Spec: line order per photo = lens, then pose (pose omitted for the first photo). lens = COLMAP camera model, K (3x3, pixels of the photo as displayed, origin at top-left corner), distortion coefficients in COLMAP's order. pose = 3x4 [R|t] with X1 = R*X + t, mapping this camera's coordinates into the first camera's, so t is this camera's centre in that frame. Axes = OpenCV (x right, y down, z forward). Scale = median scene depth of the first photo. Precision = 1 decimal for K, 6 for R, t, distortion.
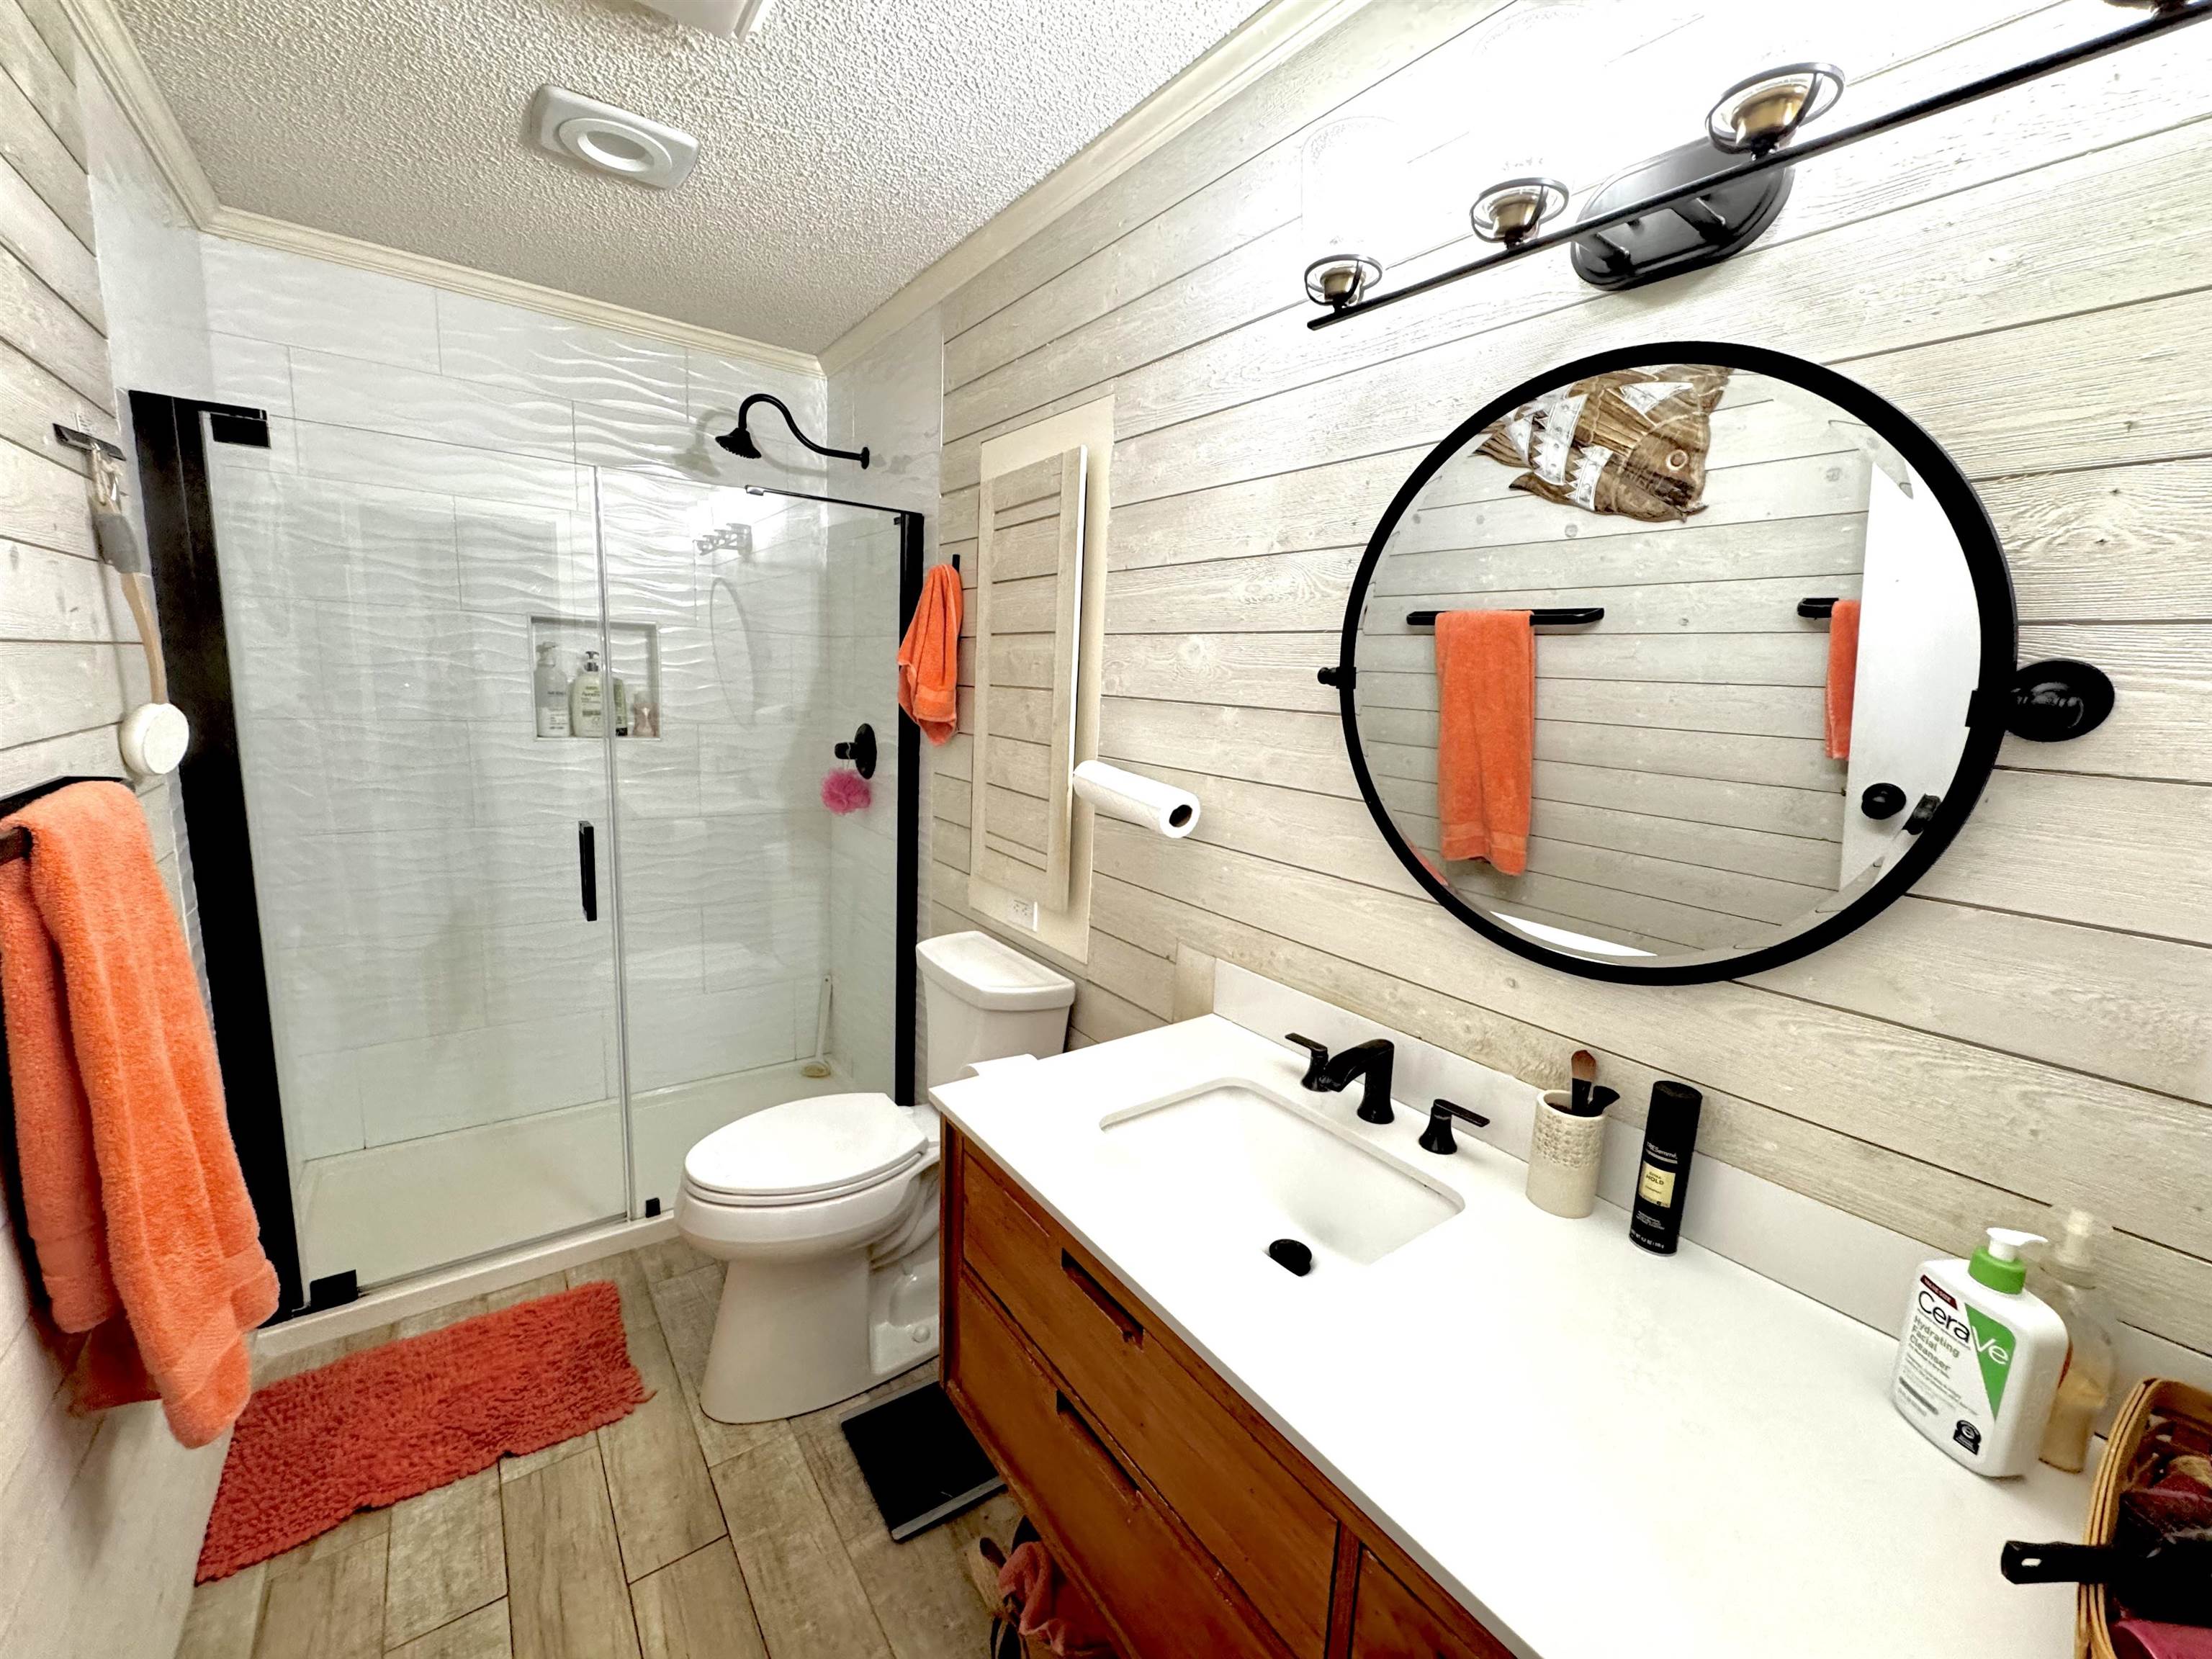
lens RADIAL K [[885.9, 0, 1106.0], [0, 885.9, 829.5], [0, 0, 1]] dist [-0.002717, 0.000911]
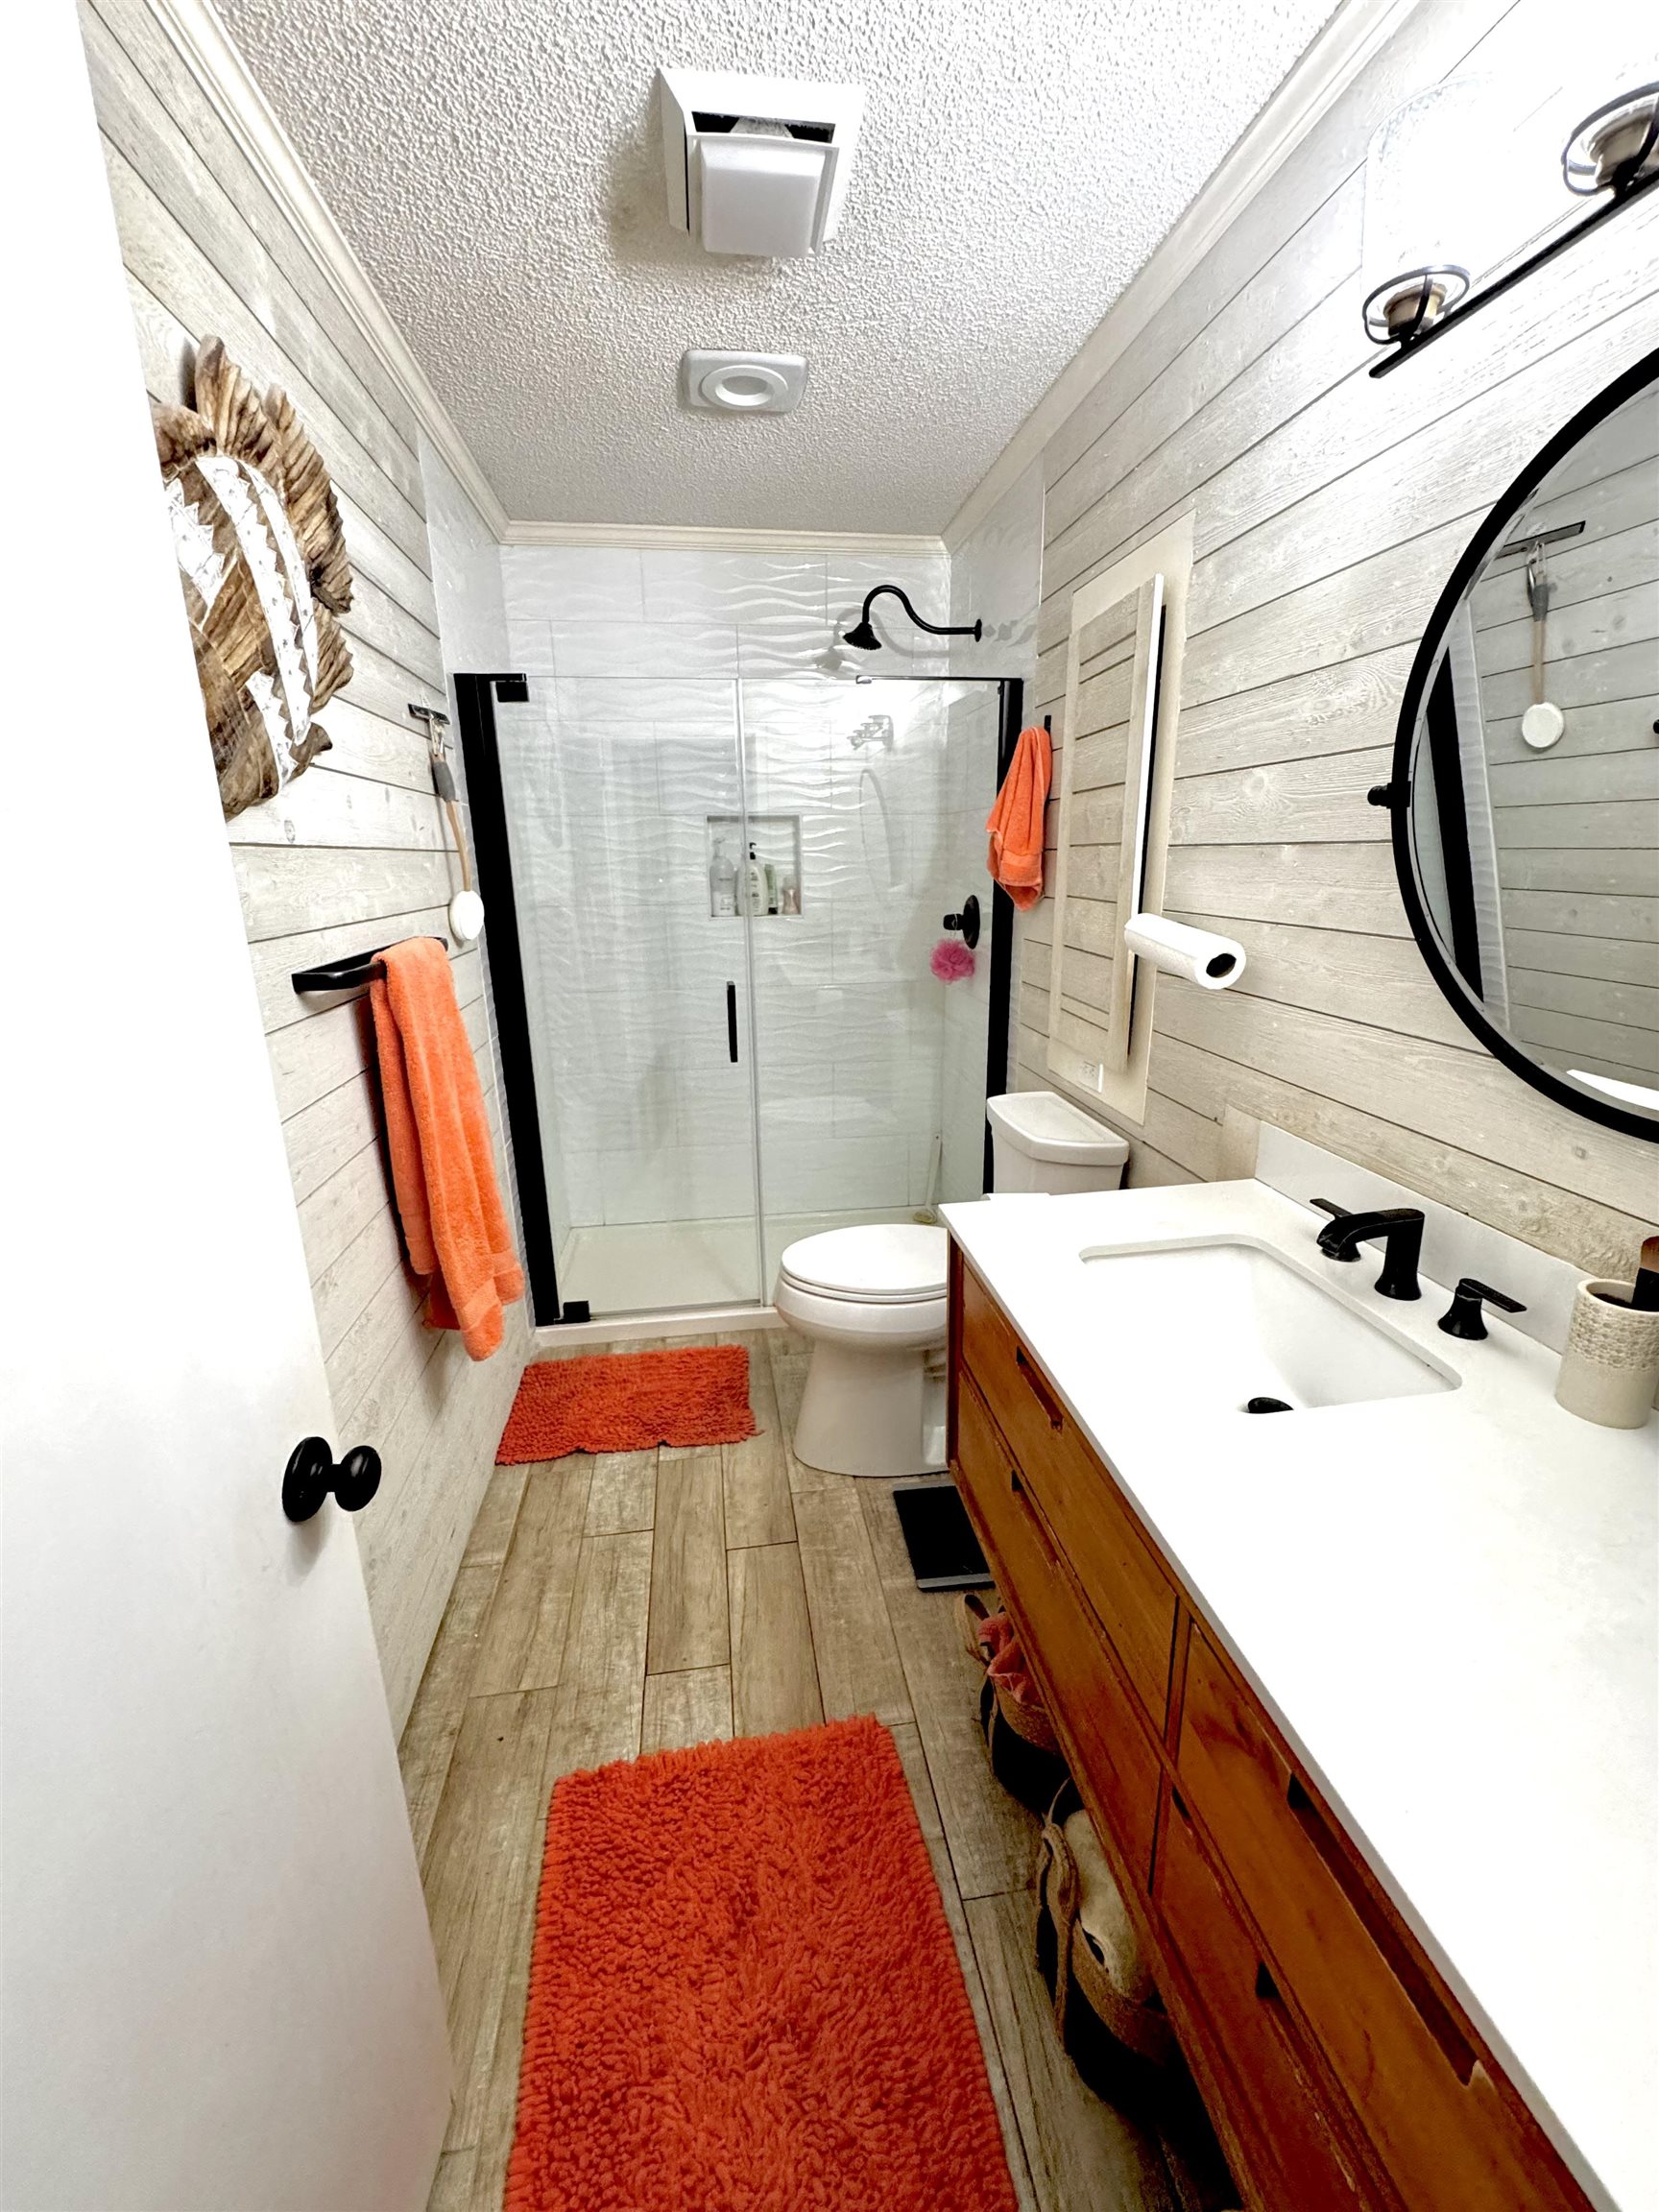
lens RADIAL K [[885.9, 0, 832.9], [0, 885.9, 1104.4], [0, 0, 1]] dist [-0.002717, 0.000911]
pose [[0.882433, 0.067098, -0.465628, 0.152874], [-0.021629, 0.994516, 0.102321, 0.040130], [0.469940, -0.080220, 0.879046, -0.037079]]
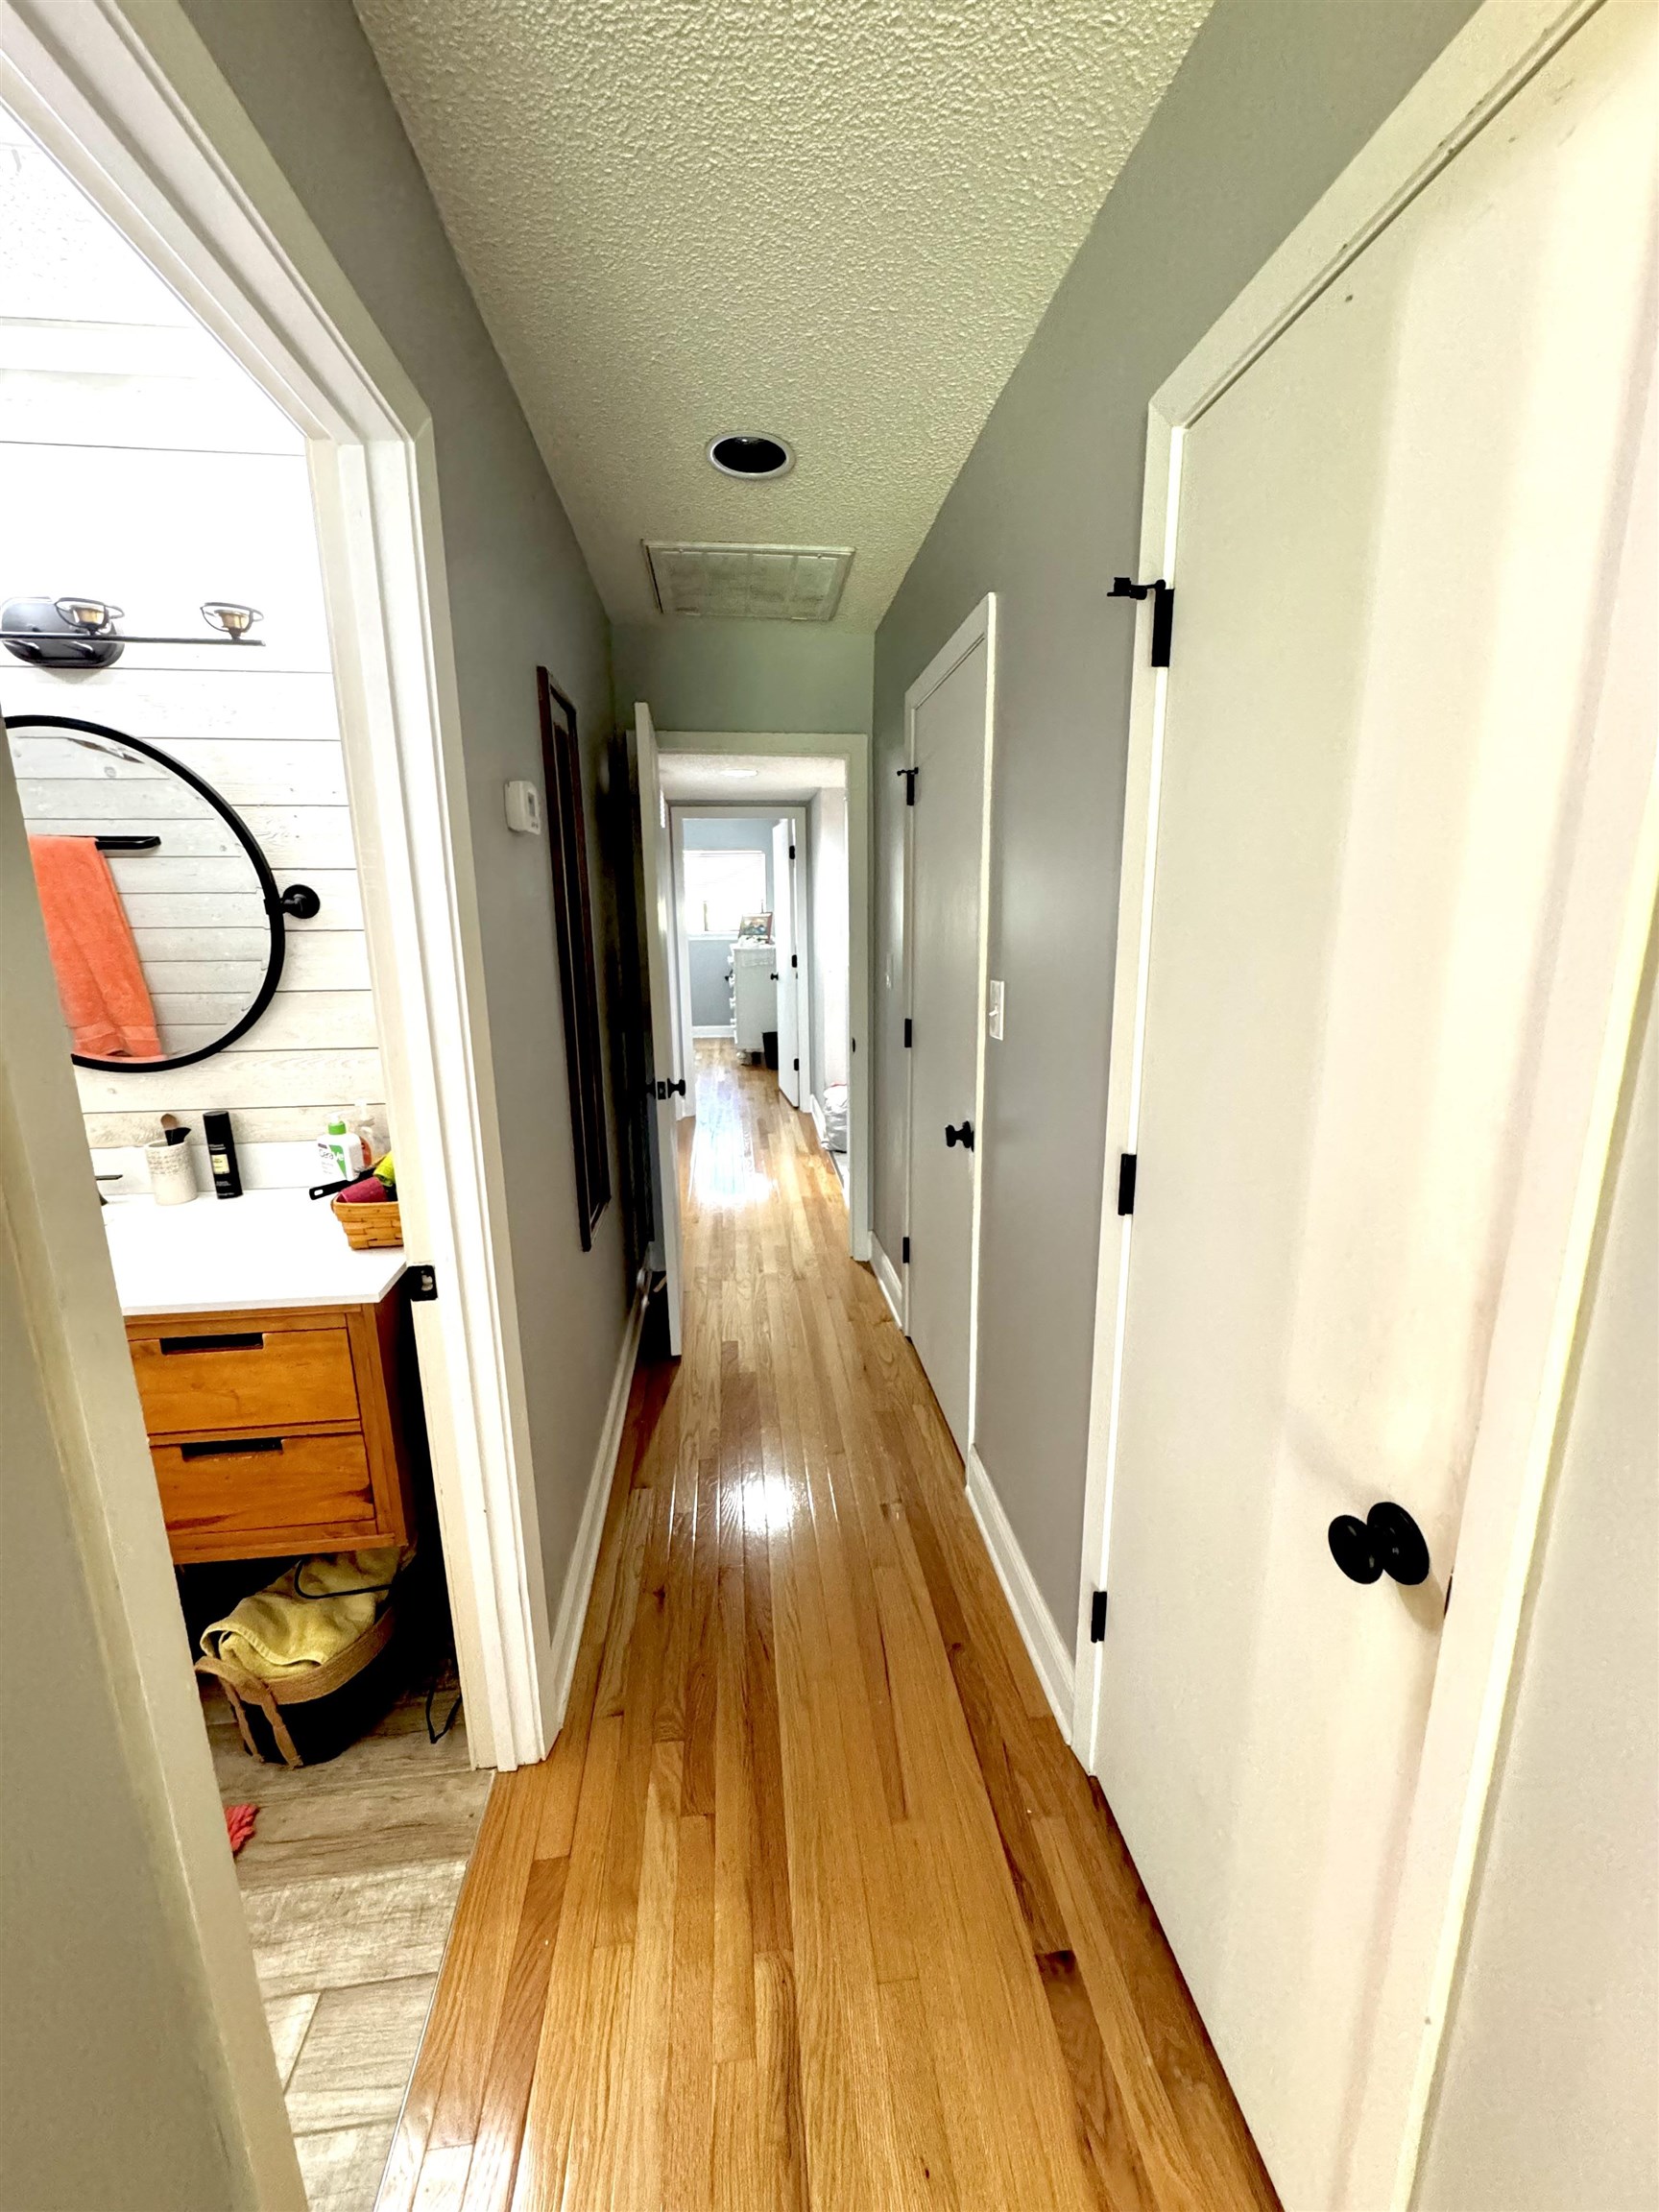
lens RADIAL K [[891.9, 0, 829.5], [0, 891.9, 1106.0], [0, 0, 1]] dist [0.000364, 0.000158]
pose [[0.495849, -0.248155, 0.832198, -0.180446], [0.181158, 0.966777, 0.180346, 0.098223], [-0.849303, 0.061335, 0.524330, -0.677883]]
